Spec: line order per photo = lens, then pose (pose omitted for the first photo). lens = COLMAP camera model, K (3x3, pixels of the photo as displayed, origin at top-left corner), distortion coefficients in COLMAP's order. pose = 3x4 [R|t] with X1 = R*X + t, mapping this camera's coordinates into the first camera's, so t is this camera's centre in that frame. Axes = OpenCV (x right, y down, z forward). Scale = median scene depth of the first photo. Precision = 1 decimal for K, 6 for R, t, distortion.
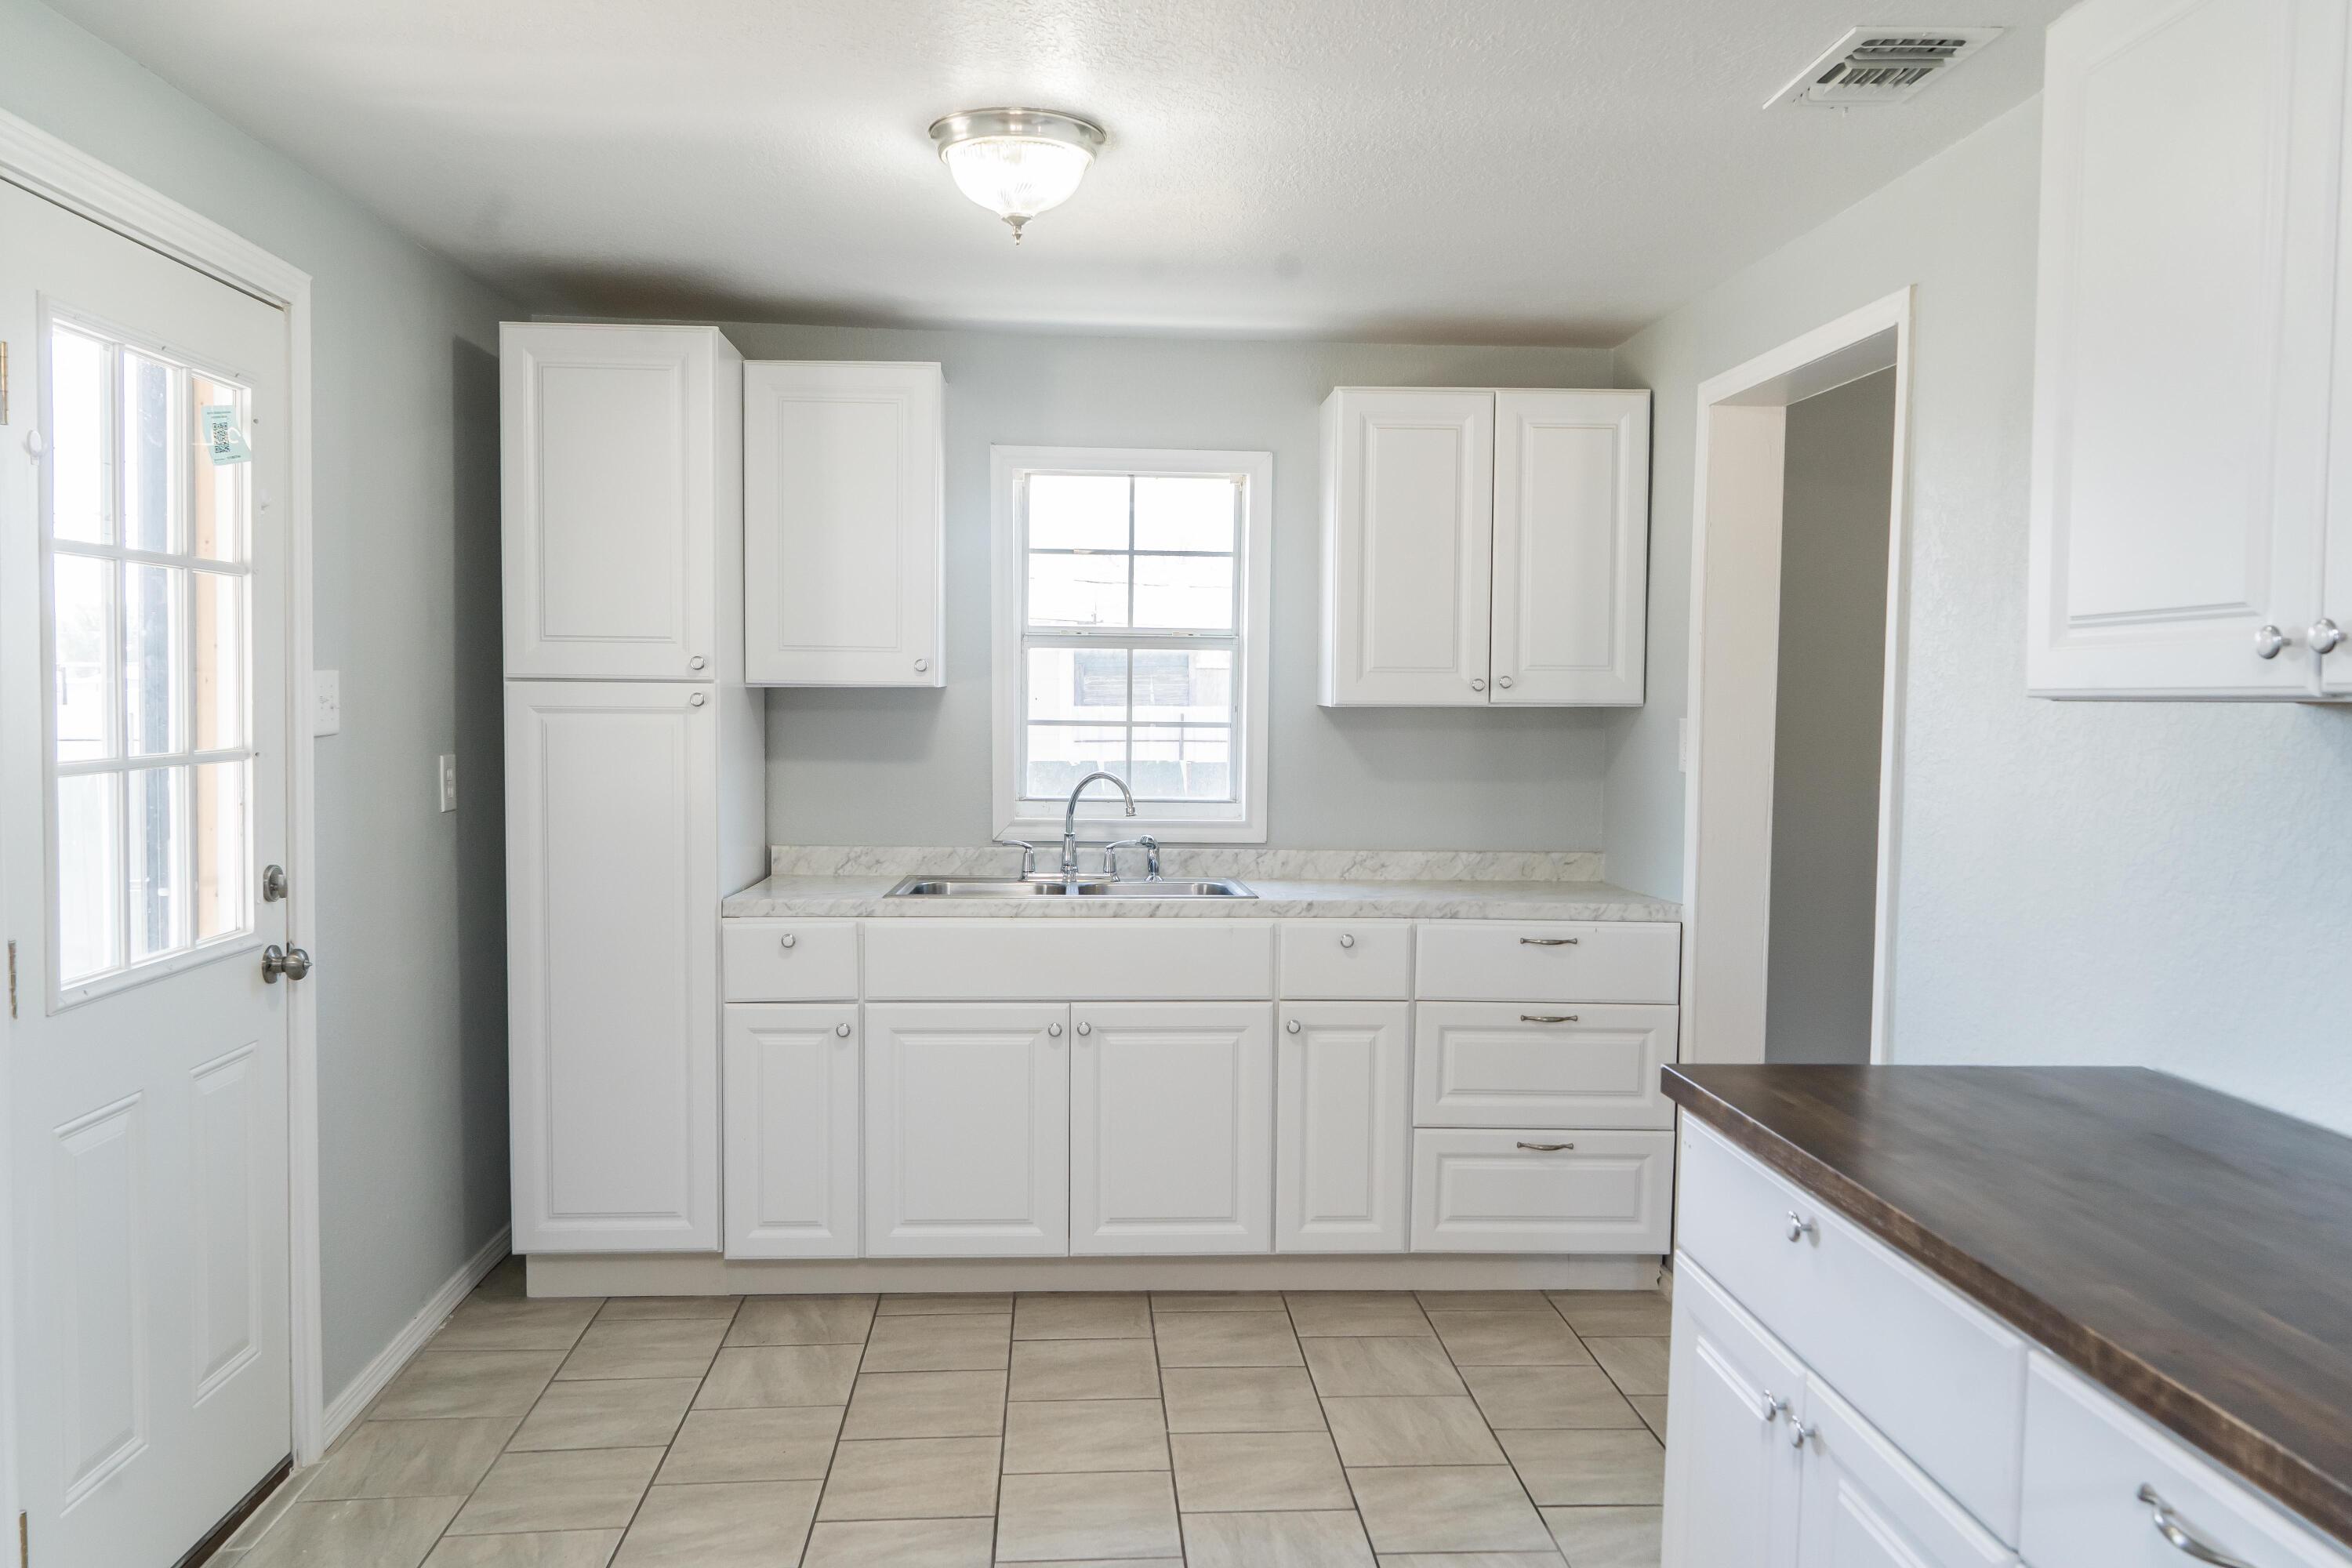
lens RADIAL K [[1723.9, 0, 1171.7], [0, 1723.9, 786.0], [0, 0, 1]] dist [0.001234, 0.003114]
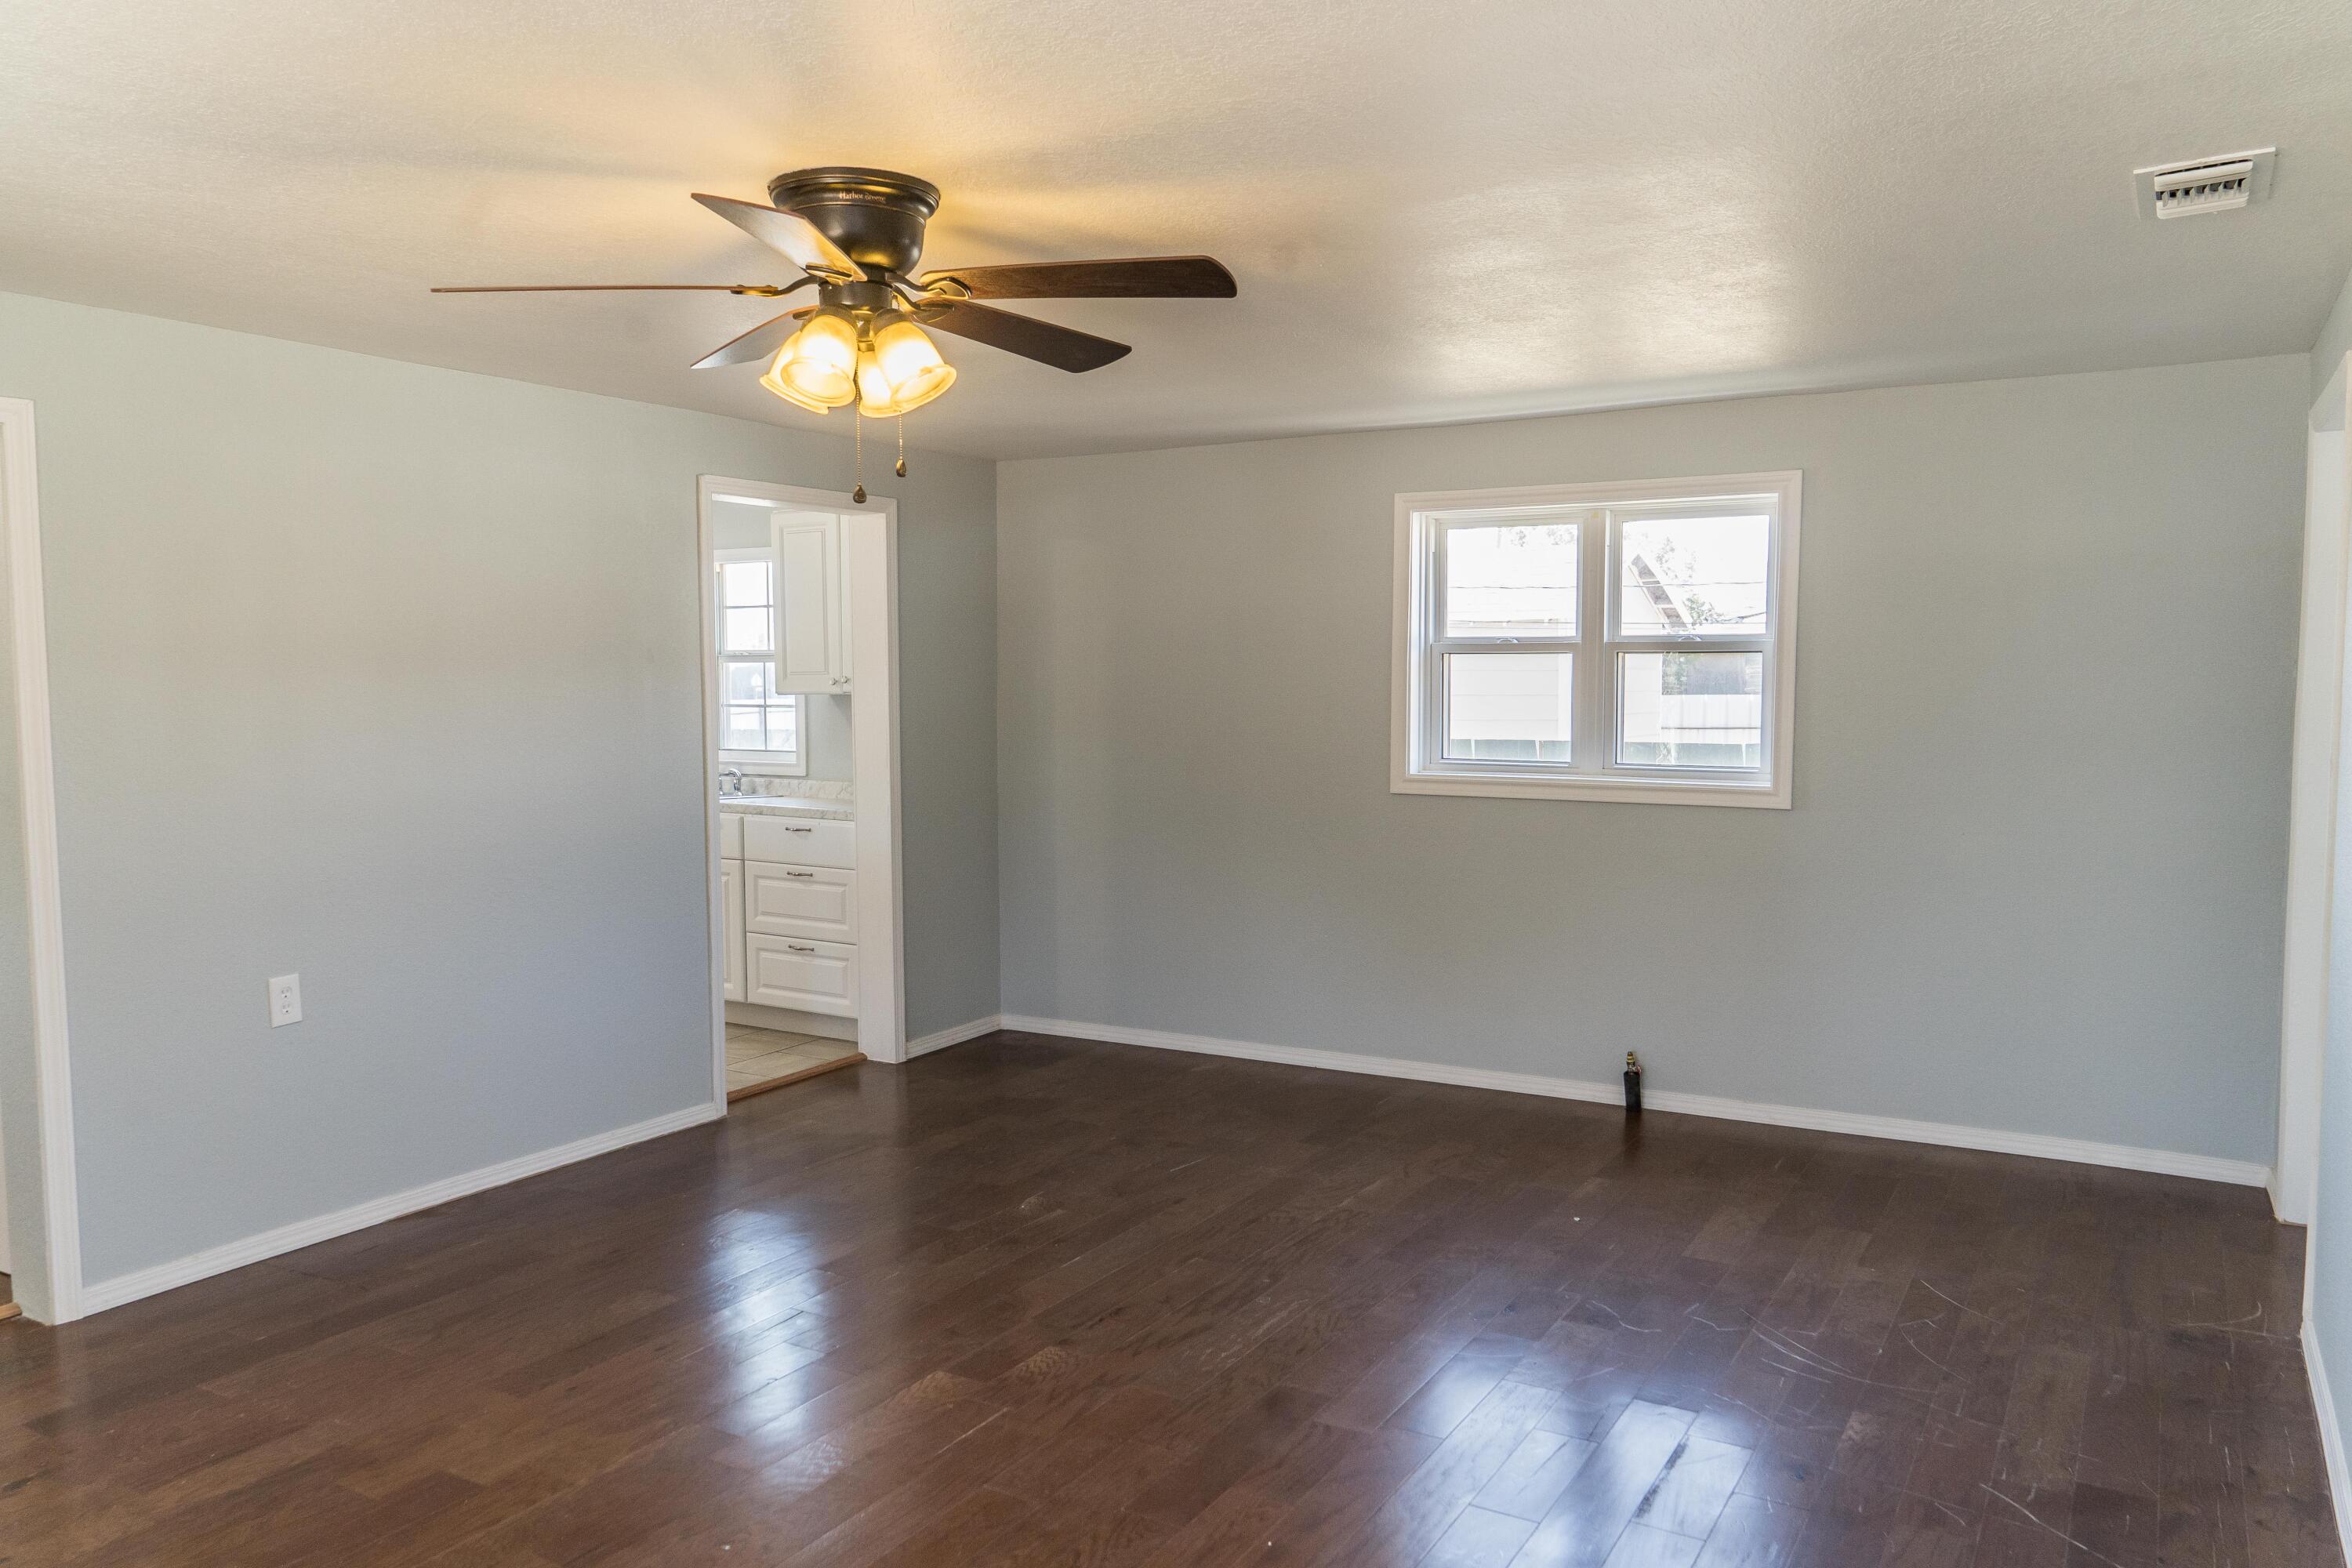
lens RADIAL K [[1717.3, 0, 1176.0], [0, 1717.3, 784.0], [0, 0, 1]] dist [0.007751, 0.000300]
pose [[0.826942, 0.019361, -0.561954, 1.513713], [-0.016482, 0.999812, 0.010193, 0.020398], [0.562046, 0.000833, 0.827105, -0.219712]]
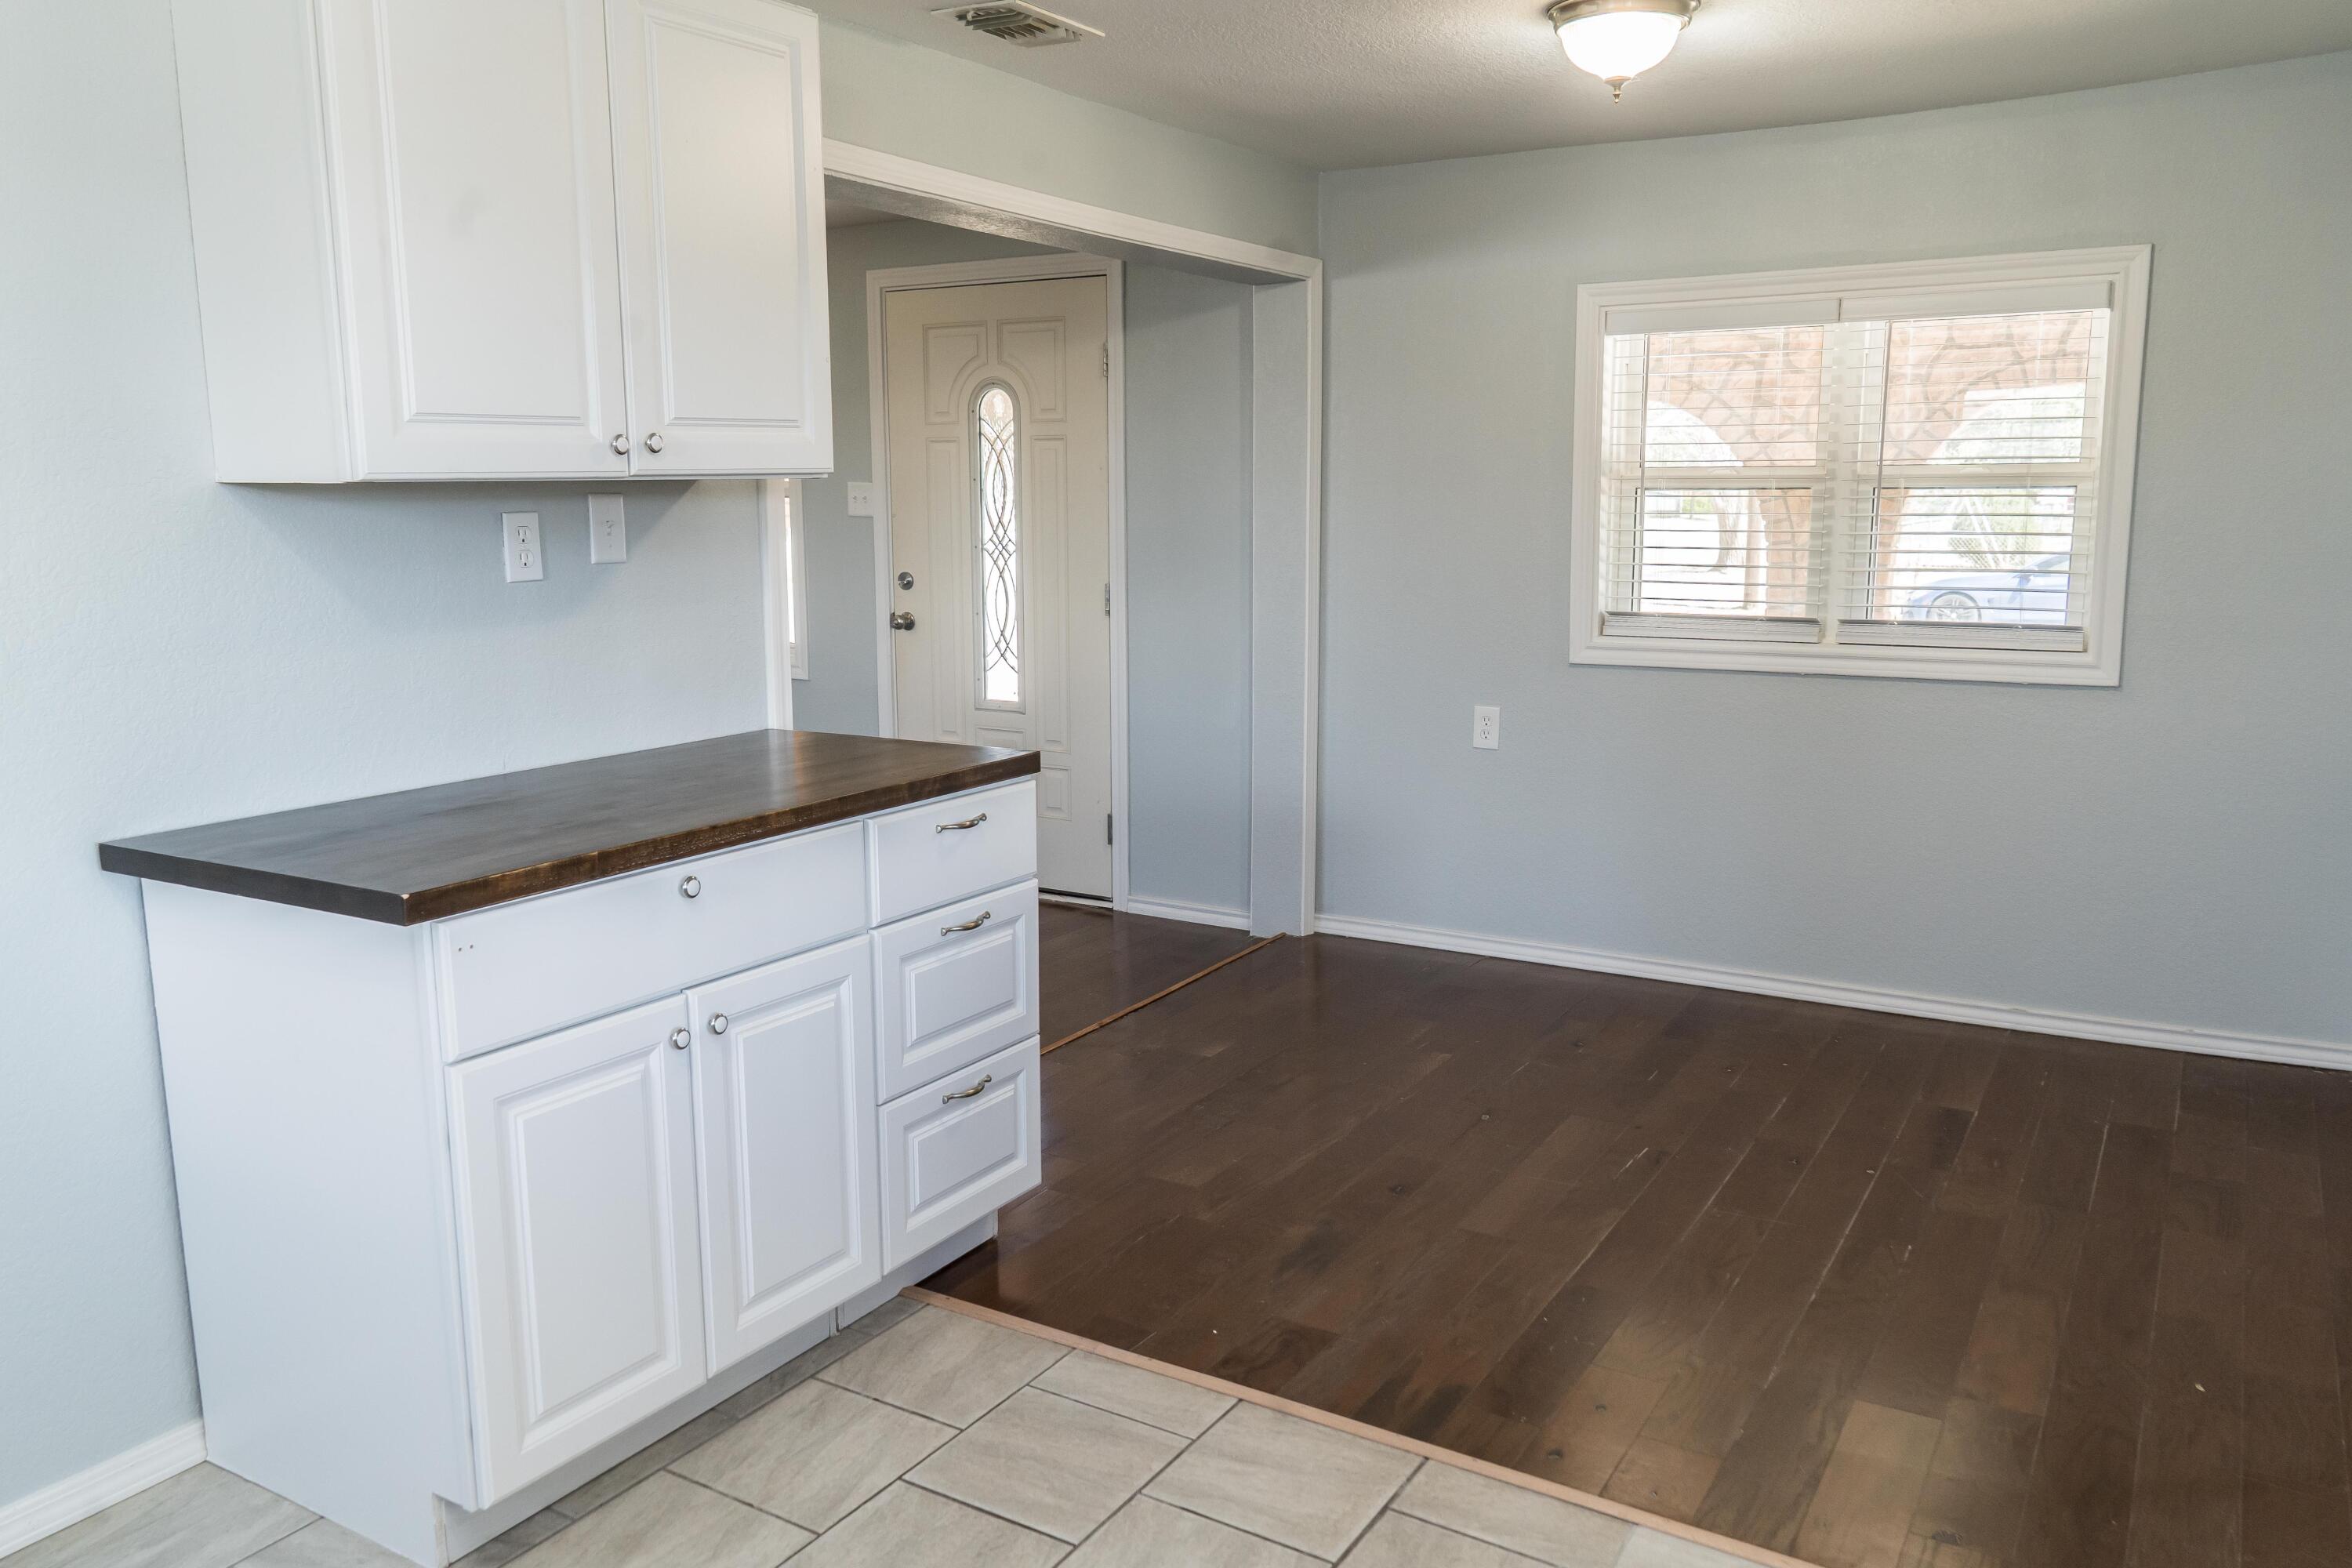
lens RADIAL K [[1768.7, 0, 1170.8], [0, 1768.7, 783.6], [0, 0, 1]] dist [0.006244, 0.005970]
pose [[-0.821072, -0.103809, 0.561307, -0.322343], [0.028248, 0.974731, 0.221590, -0.052099], [-0.570126, 0.197797, -0.797391, 0.862097]]
